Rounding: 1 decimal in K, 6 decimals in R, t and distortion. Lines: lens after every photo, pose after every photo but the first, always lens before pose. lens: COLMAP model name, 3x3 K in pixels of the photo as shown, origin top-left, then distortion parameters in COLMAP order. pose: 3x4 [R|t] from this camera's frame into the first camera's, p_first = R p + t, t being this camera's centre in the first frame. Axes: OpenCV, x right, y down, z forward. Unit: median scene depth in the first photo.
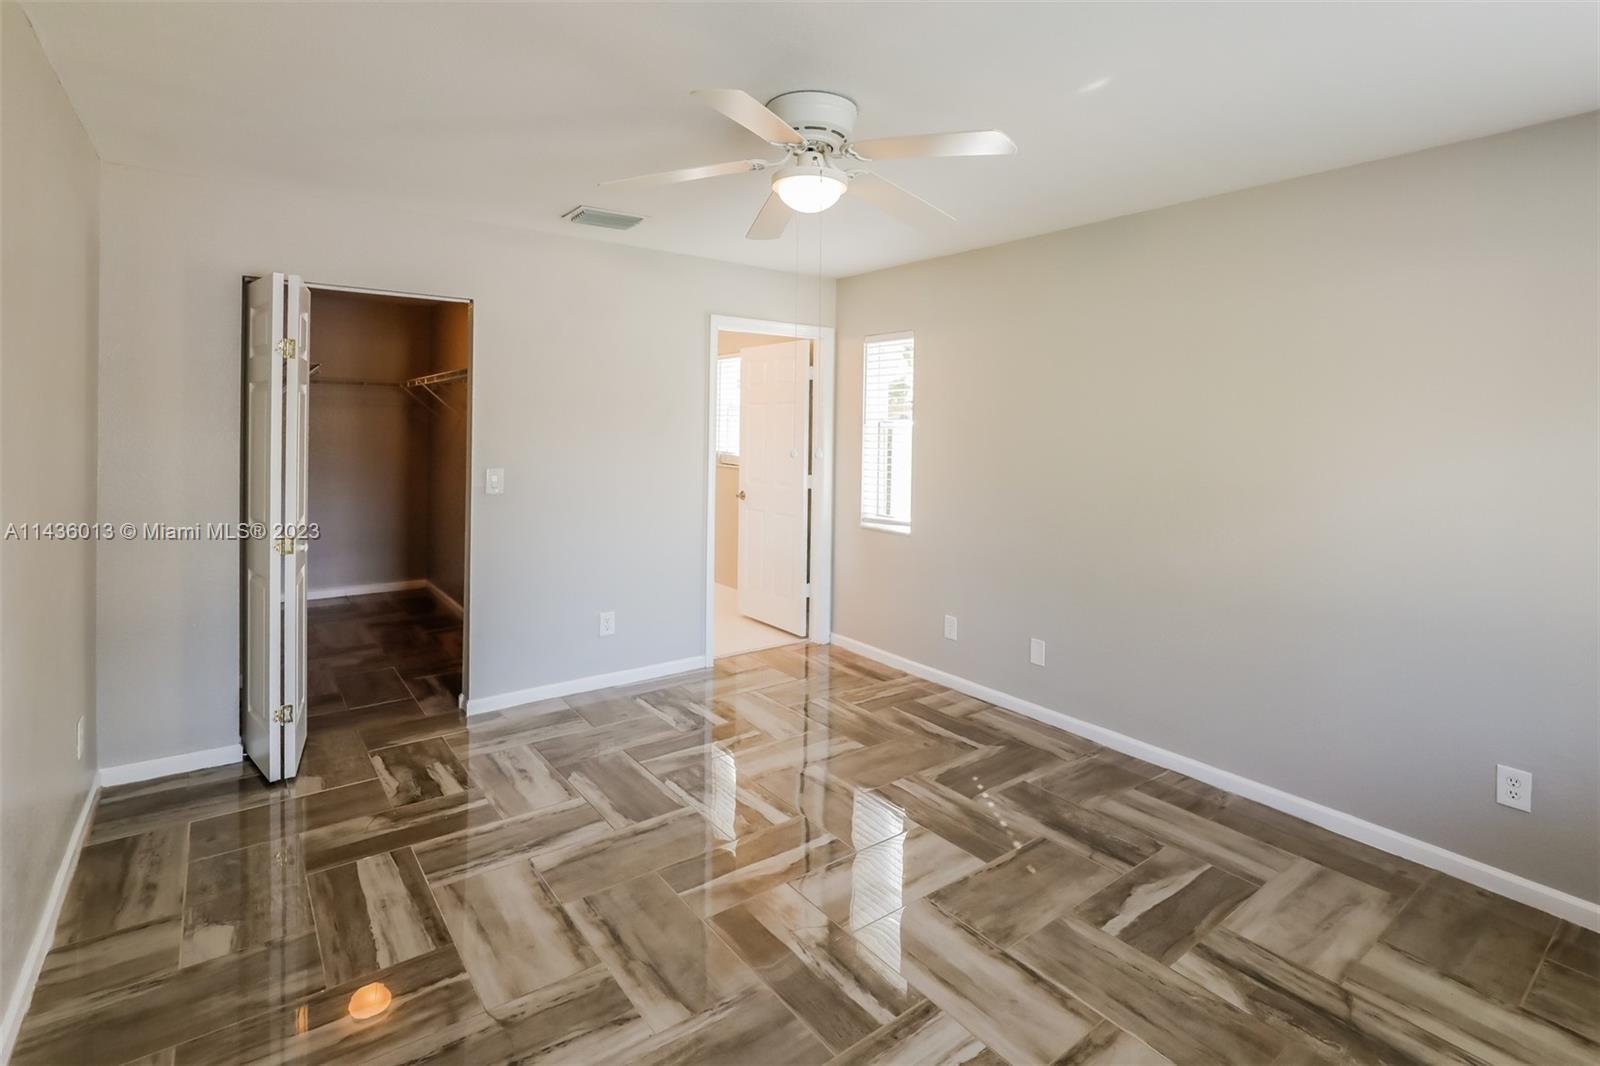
lens RADIAL K [[758.1, 0, 807.2], [0, 758.1, 528.2], [0, 0, 1]] dist [-0.004782, -0.000452]
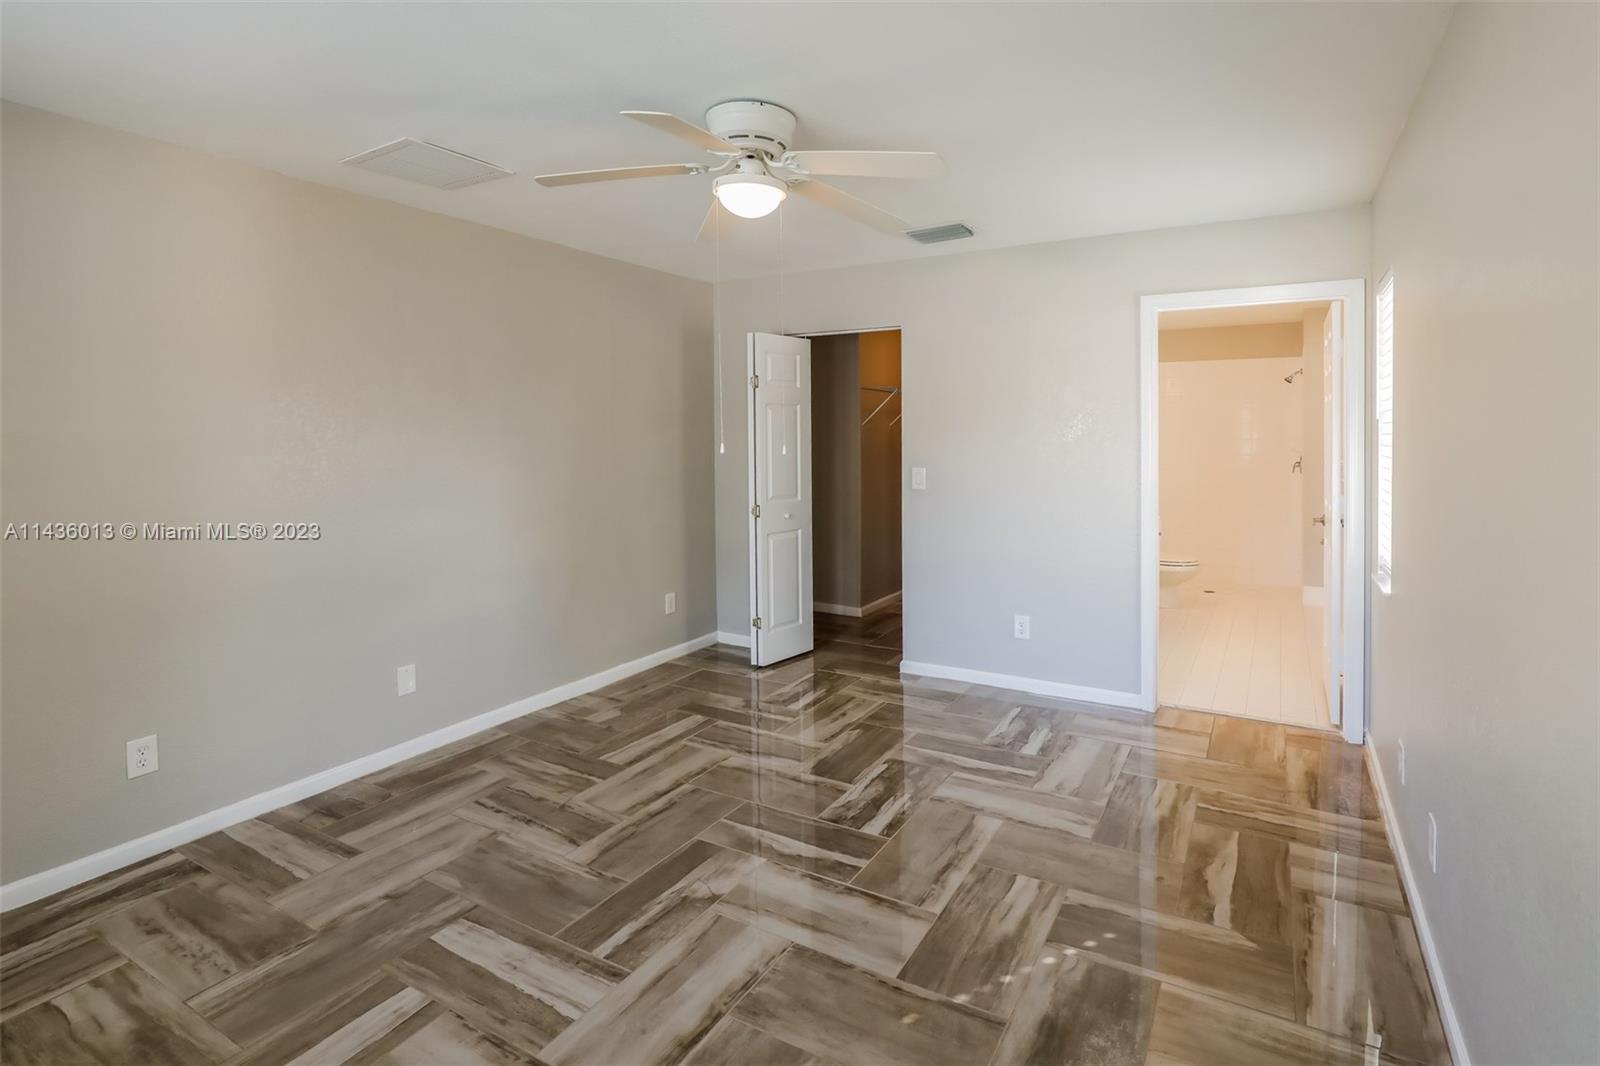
lens RADIAL K [[727.1, 0, 800.0], [0, 727.1, 533.0], [0, 0, 1]] dist [-0.004014, -0.000385]
pose [[0.410760, 0.103798, -0.905816, 0.811315], [-0.106791, 0.992137, 0.065263, -0.049592], [0.905468, 0.069926, 0.418615, 0.555213]]
